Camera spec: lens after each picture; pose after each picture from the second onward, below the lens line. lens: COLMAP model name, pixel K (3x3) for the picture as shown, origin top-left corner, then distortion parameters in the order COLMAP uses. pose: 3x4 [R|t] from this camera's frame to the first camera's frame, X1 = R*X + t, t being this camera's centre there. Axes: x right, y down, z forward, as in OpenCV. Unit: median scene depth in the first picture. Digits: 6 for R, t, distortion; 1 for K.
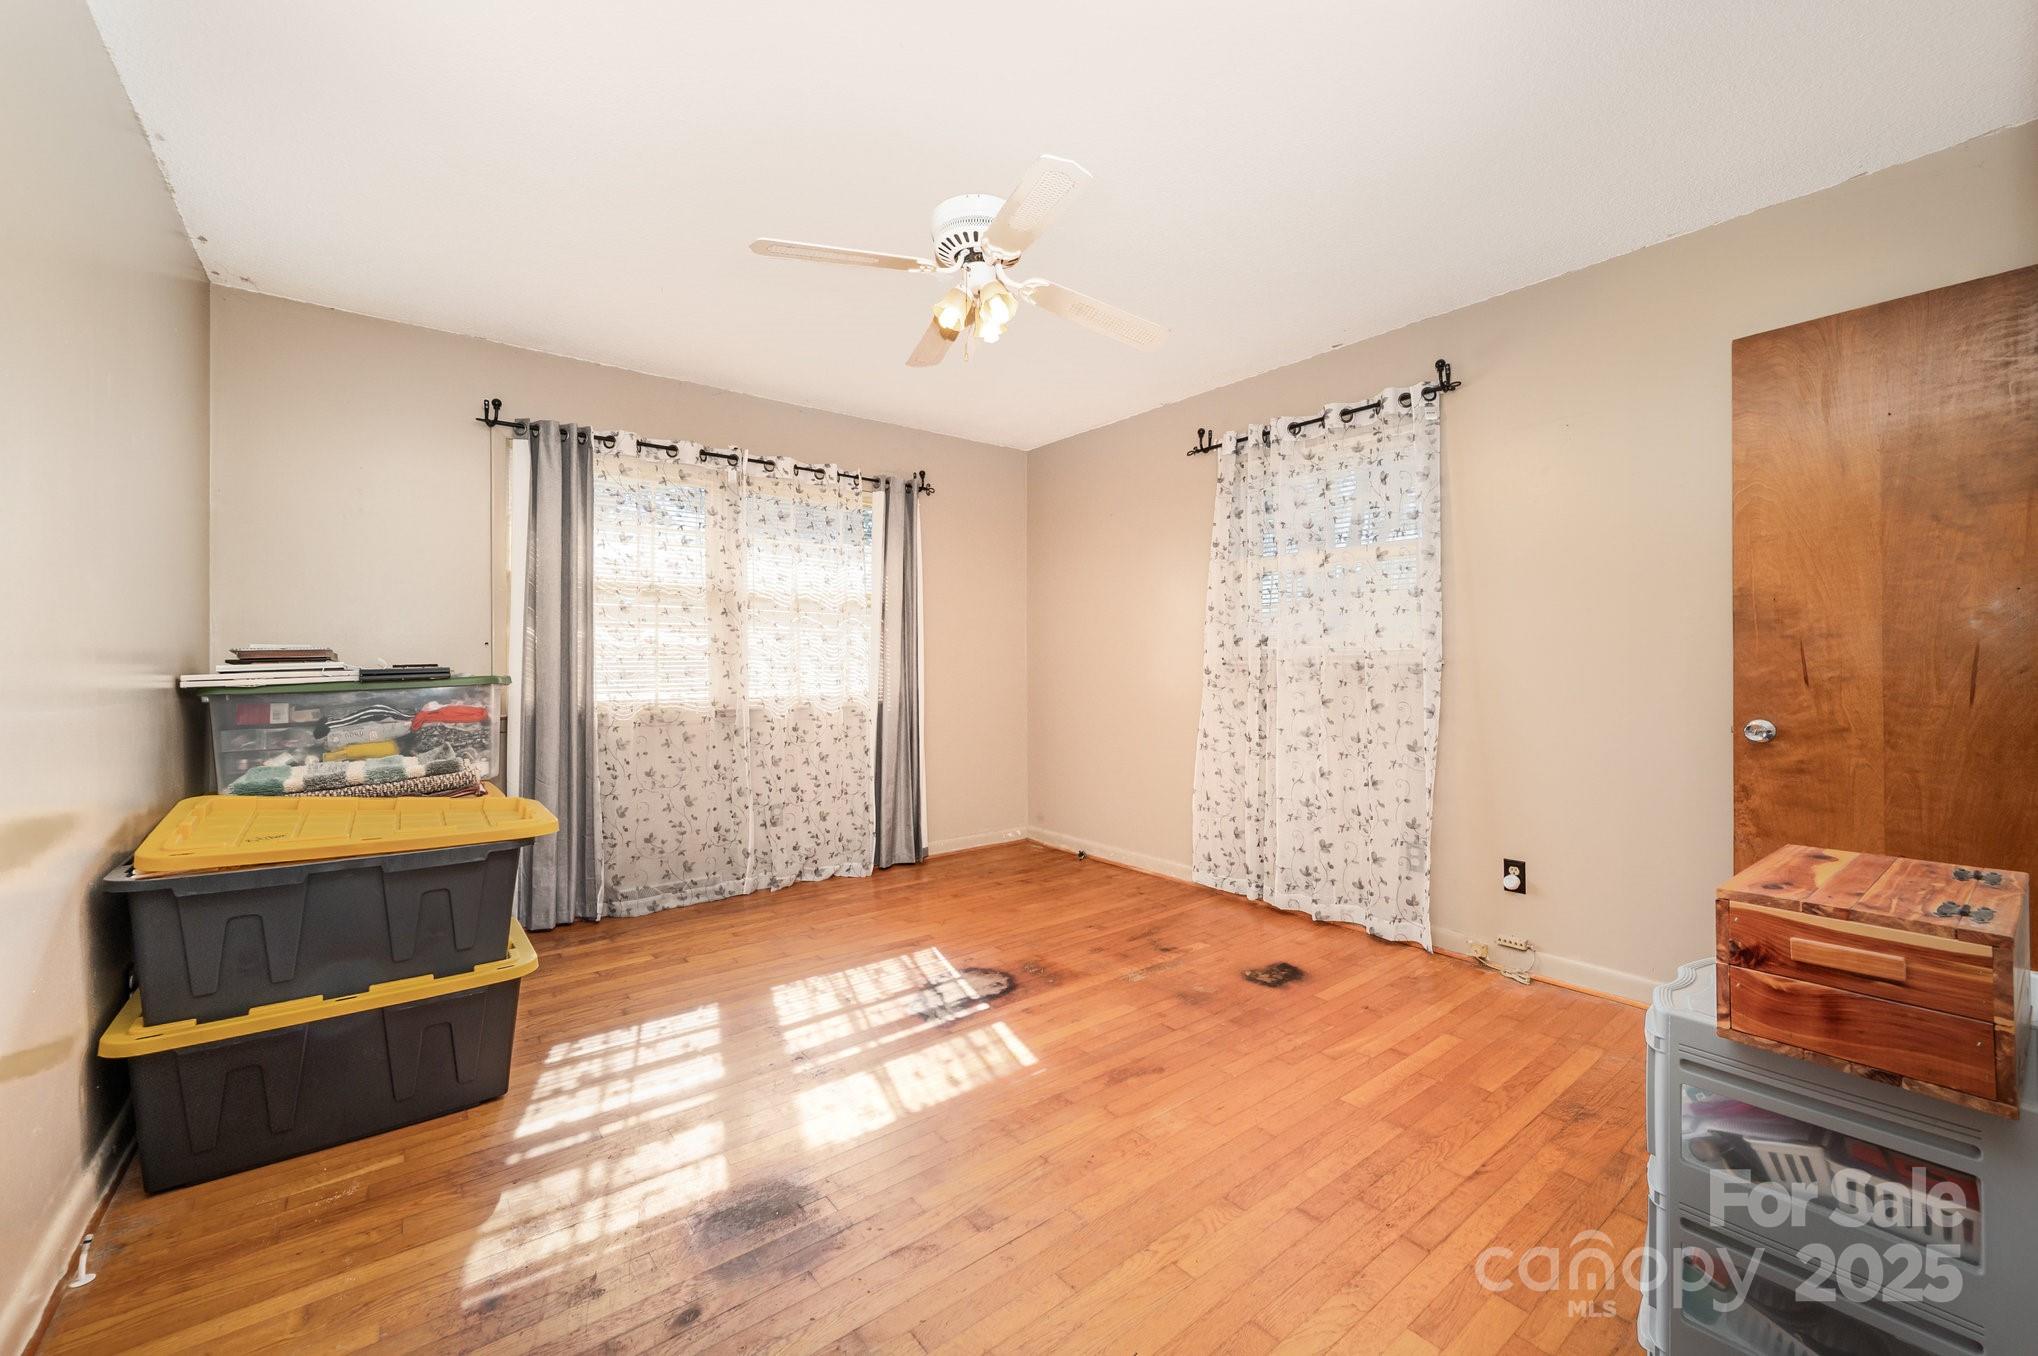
lens RADIAL K [[797.3, 0, 1016.6], [0, 797.3, 668.4], [0, 0, 1]] dist [-0.000518, -0.000478]
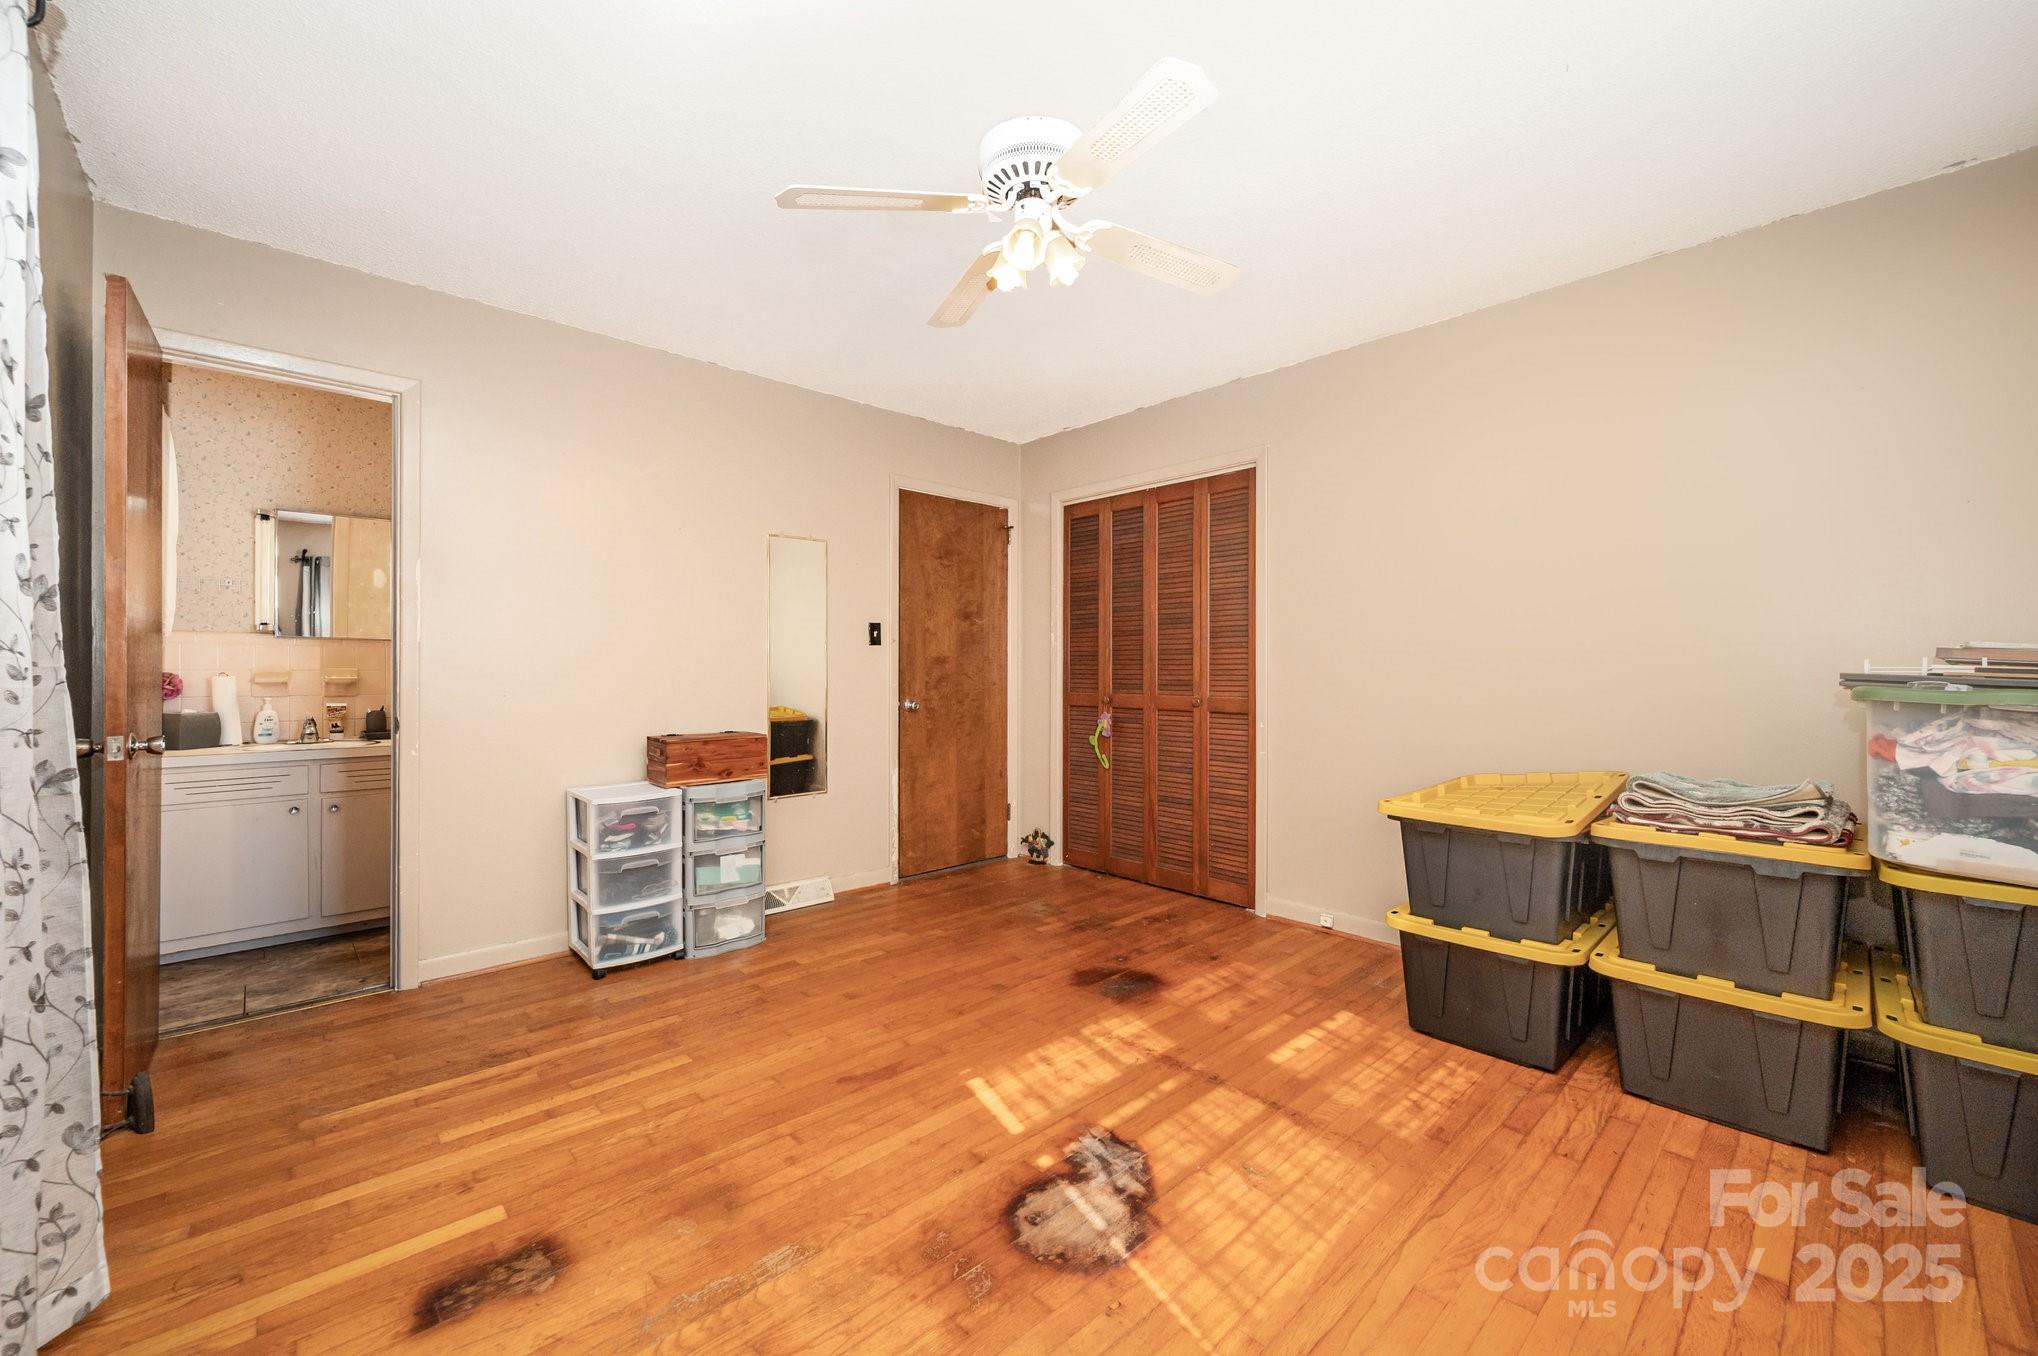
lens RADIAL K [[797.3, 0, 1014.3], [0, 797.3, 668.7], [0, 0, 1]] dist [-0.000518, -0.000478]
pose [[-0.996729, -0.004782, -0.080675, 0.043050], [-0.005113, 0.999979, 0.003904, -0.008944], [0.080655, 0.004304, -0.996733, 1.702086]]
